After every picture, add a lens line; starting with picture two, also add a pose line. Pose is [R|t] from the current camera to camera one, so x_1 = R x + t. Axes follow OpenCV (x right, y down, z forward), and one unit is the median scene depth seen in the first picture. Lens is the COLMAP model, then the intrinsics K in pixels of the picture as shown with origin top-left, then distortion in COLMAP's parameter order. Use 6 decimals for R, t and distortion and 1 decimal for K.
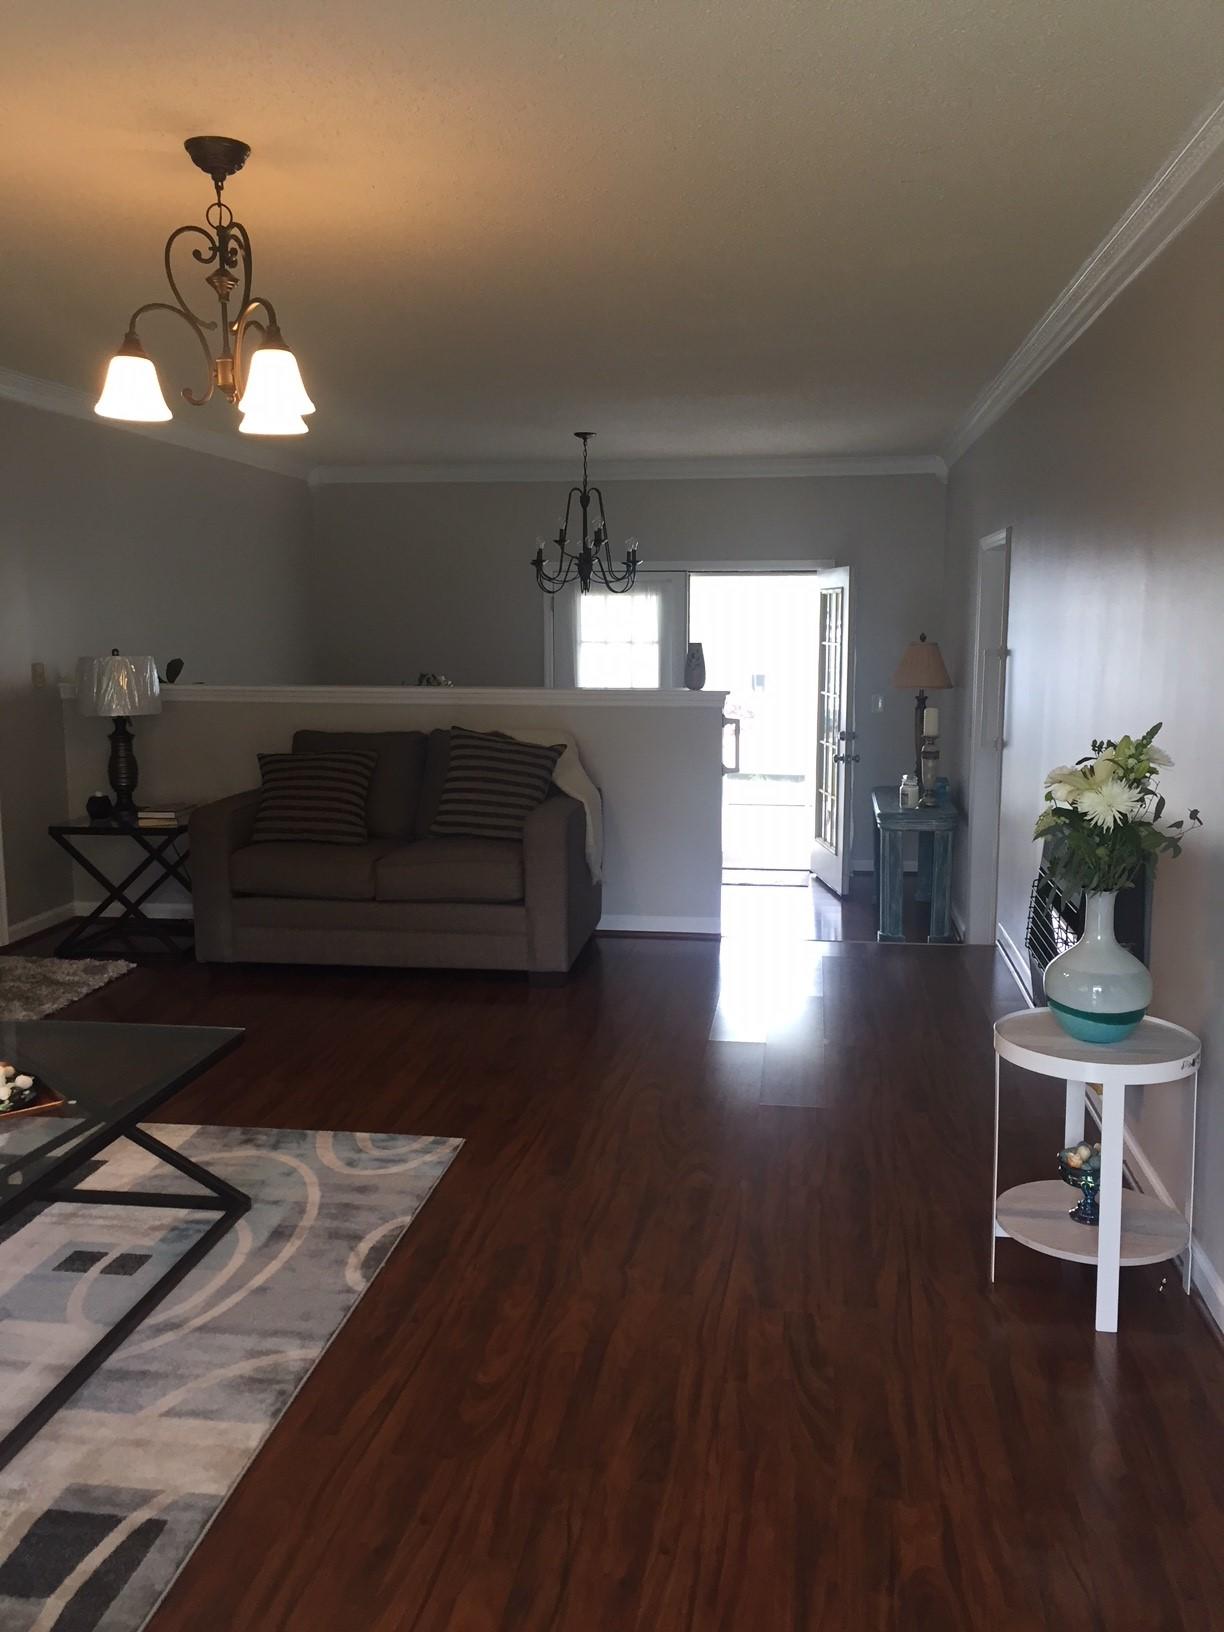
lens RADIAL K [[1394.1, 0, 609.9], [0, 1394.1, 810.6], [0, 0, 1]] dist [0.086549, -0.105244]
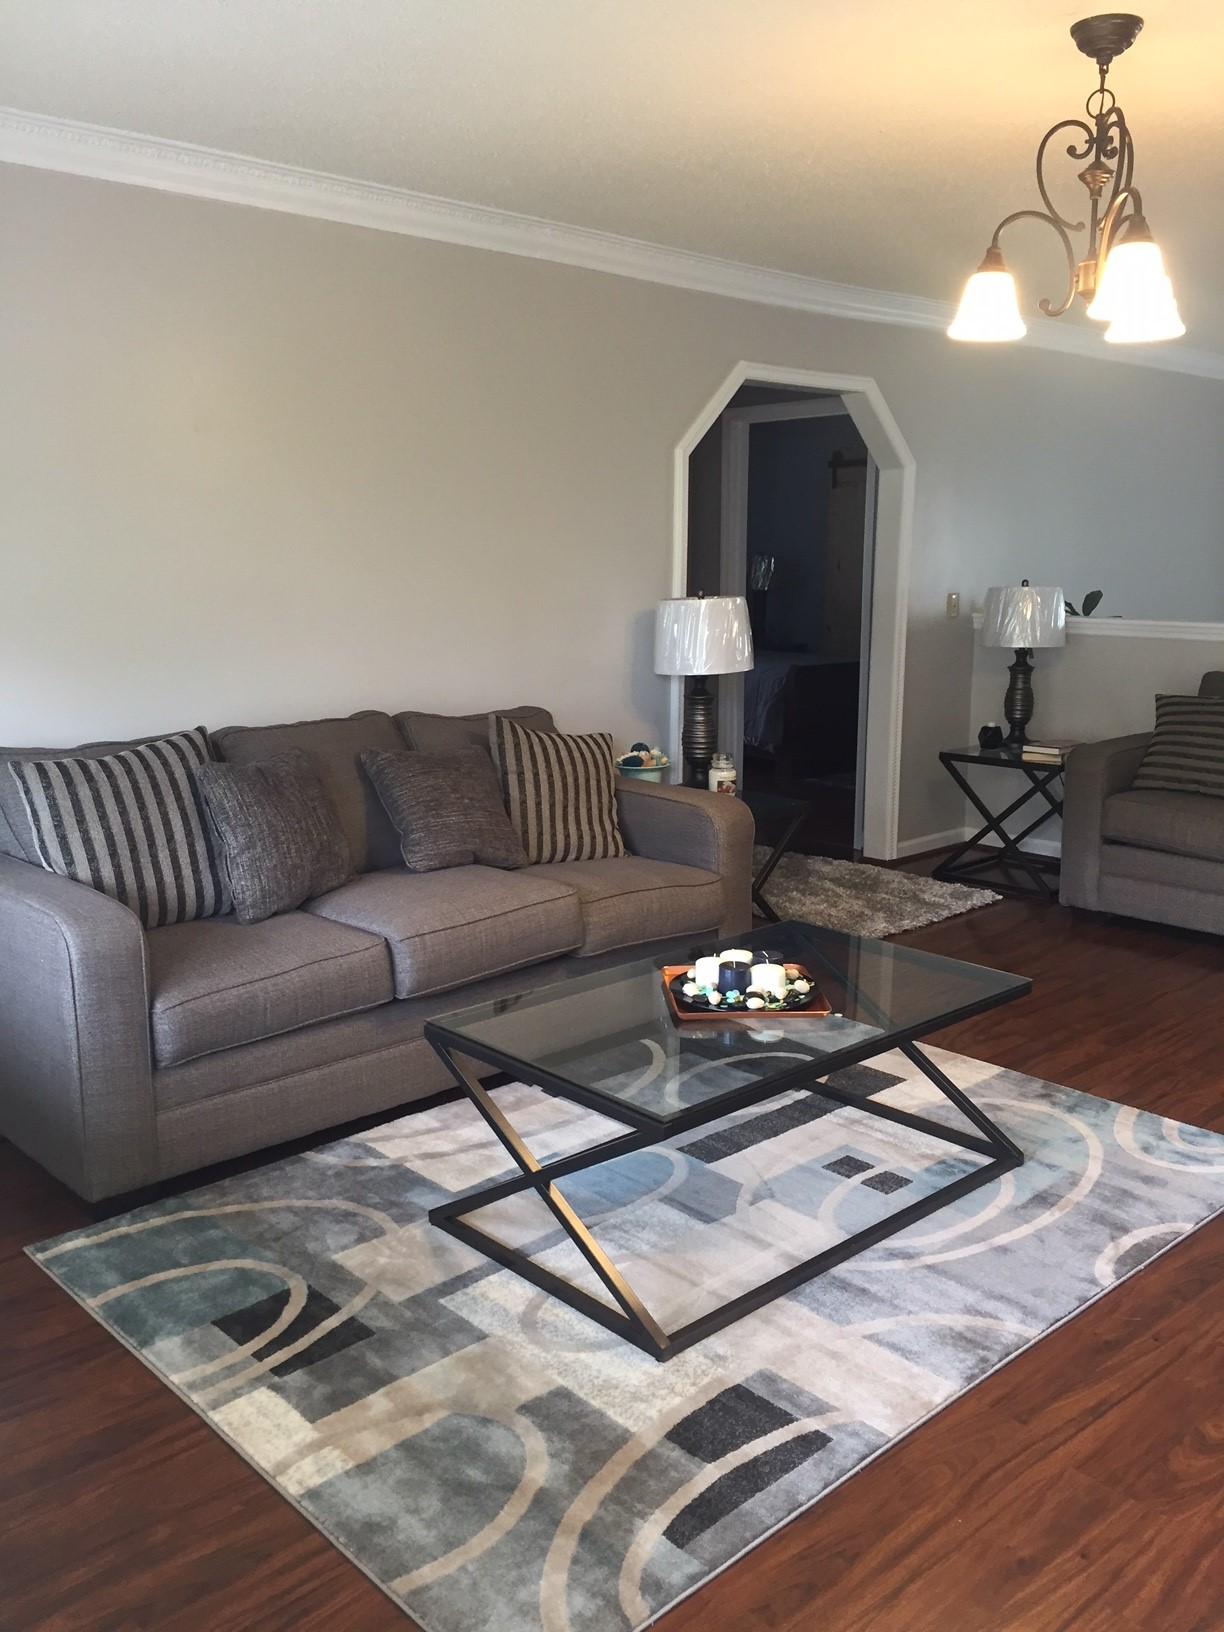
lens RADIAL K [[1394.1, 0, 609.9], [0, 1394.1, 810.6], [0, 0, 1]] dist [0.086549, -0.105244]
pose [[0.780679, 0.119348, -0.613430, 0.090464], [-0.090572, 0.992839, 0.077898, -0.007295], [0.618334, -0.005254, 0.785898, 0.074809]]
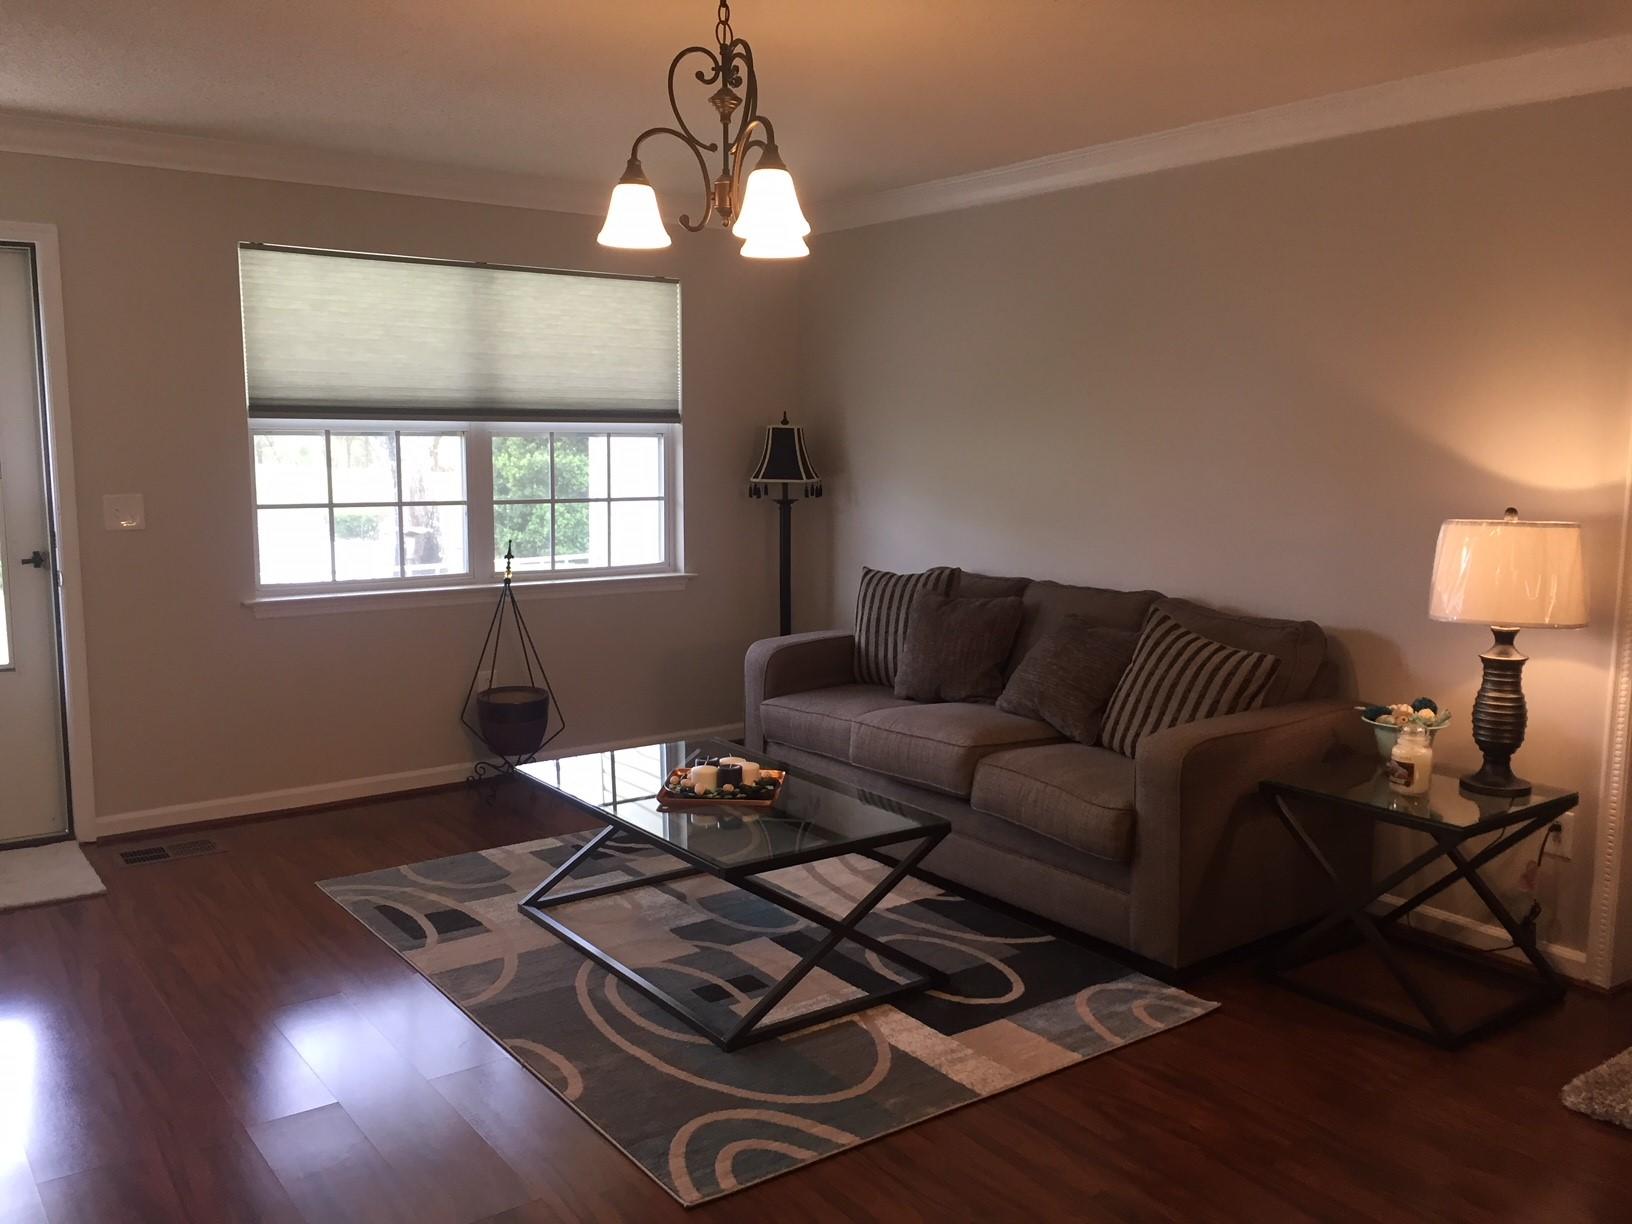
lens RADIAL K [[1394.1, 0, 798.2], [0, 1394.1, 606.4], [0, 0, 1]] dist [0.086549, -0.105244]
pose [[-0.720339, 0.087947, -0.688024, 0.373058], [-0.103356, 0.967245, 0.231849, -0.263278], [0.685879, 0.238121, -0.687654, 1.723193]]
